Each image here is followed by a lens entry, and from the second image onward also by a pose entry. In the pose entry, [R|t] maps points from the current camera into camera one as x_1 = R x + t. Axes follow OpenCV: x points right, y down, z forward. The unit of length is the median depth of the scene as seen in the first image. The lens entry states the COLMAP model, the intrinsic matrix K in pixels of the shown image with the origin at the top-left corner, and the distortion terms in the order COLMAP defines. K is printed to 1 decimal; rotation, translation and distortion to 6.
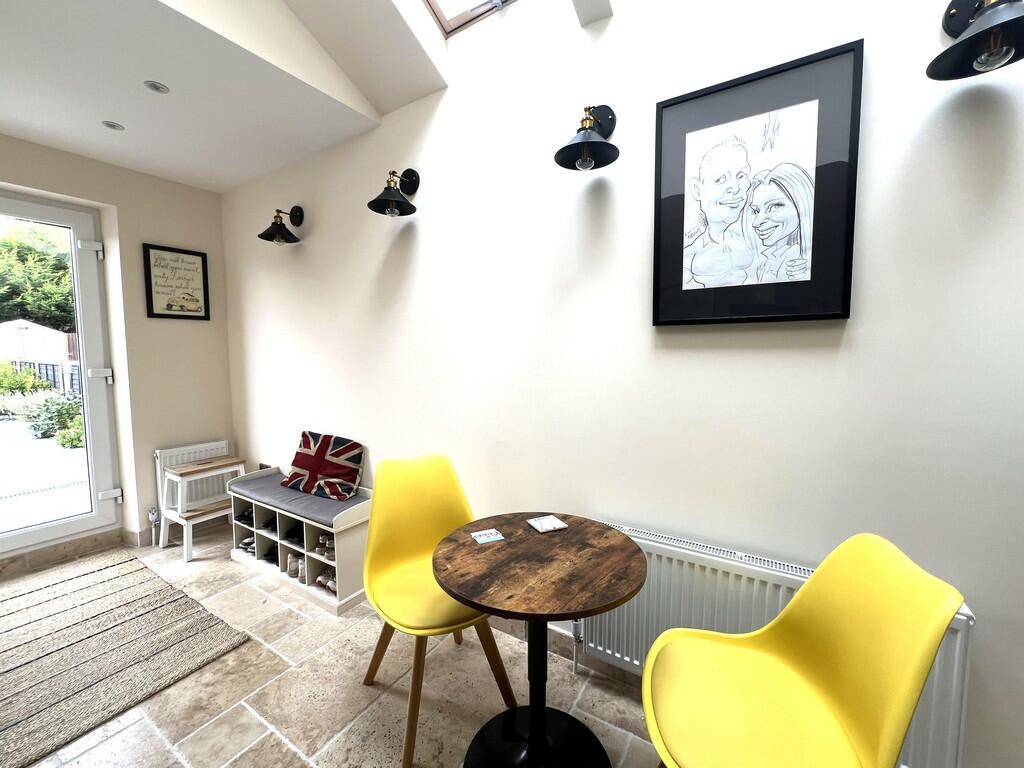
lens RADIAL K [[411.0, 0, 506.4], [0, 411.0, 383.8], [0, 0, 1]] dist [-0.002109, -0.000186]
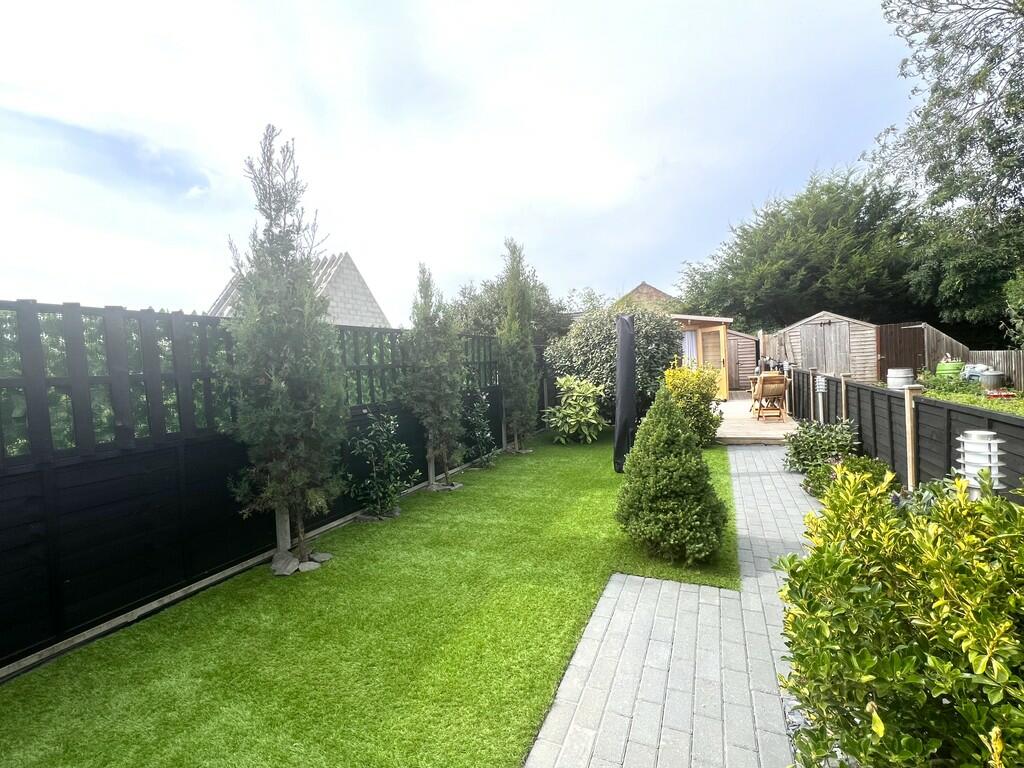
lens RADIAL K [[440.0, 0, 516.6], [0, 440.0, 376.4], [0, 0, 1]] dist [0.004206, 0.000375]
pose [[0.153203, 0.025660, -0.987862, -0.507635], [-0.026860, 0.999402, 0.021794, -0.049850], [0.987830, 0.023195, 0.153800, 0.365968]]
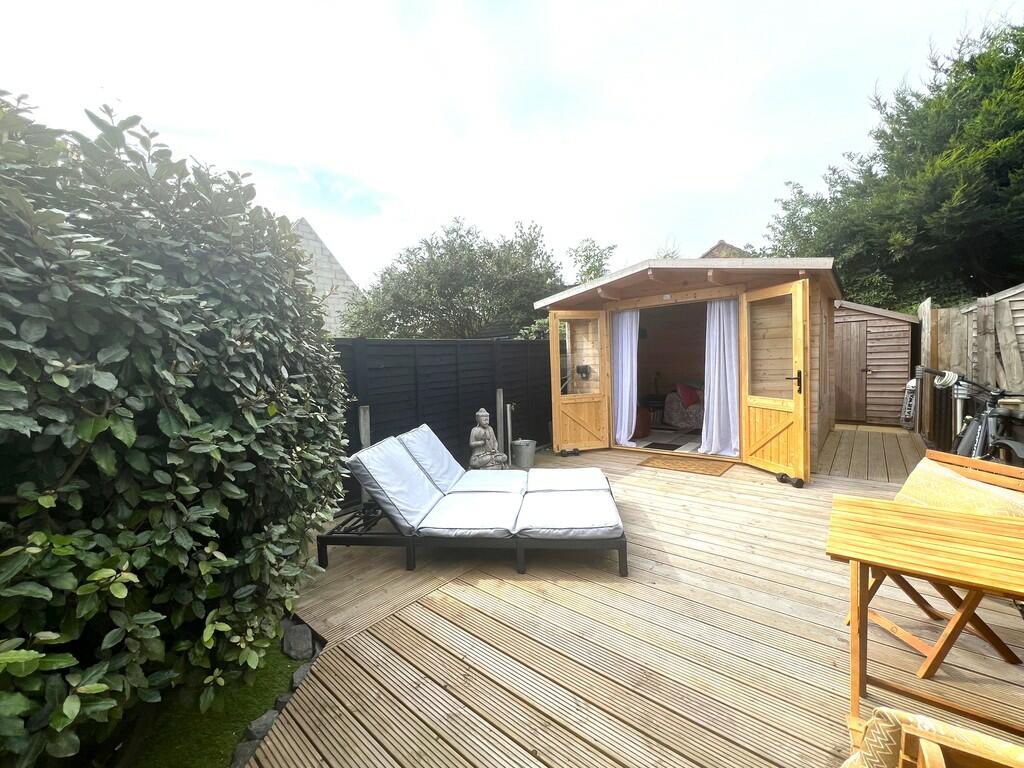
lens RADIAL K [[411.0, 0, 507.3], [0, 411.0, 383.4], [0, 0, 1]] dist [-0.002109, -0.000186]
pose [[-0.135502, 0.075747, -0.987877, -0.838150], [-0.042402, 0.995716, 0.082164, -0.072369], [0.989869, 0.053021, -0.131710, 0.624338]]
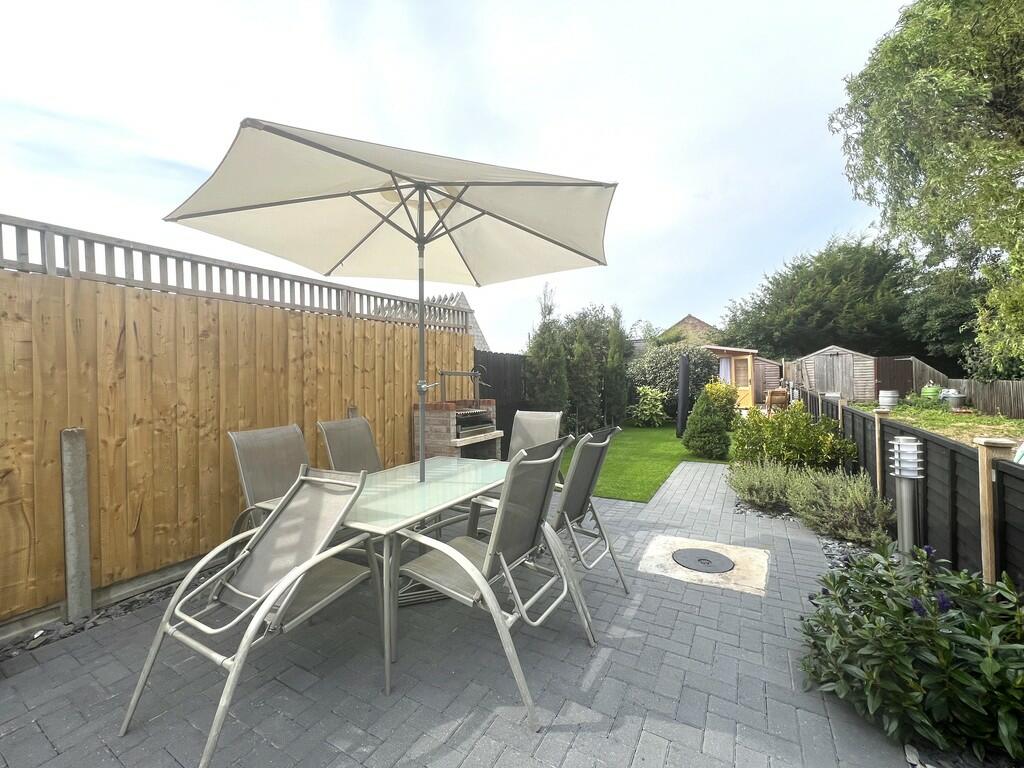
lens RADIAL K [[411.0, 0, 510.0], [0, 411.0, 385.9], [0, 0, 1]] dist [-0.002109, -0.000186]
pose [[0.033320, 0.020630, -0.999232, -0.286002], [-0.058024, 0.998141, 0.018672, -0.042999], [0.997759, 0.057357, 0.034455, 0.251125]]
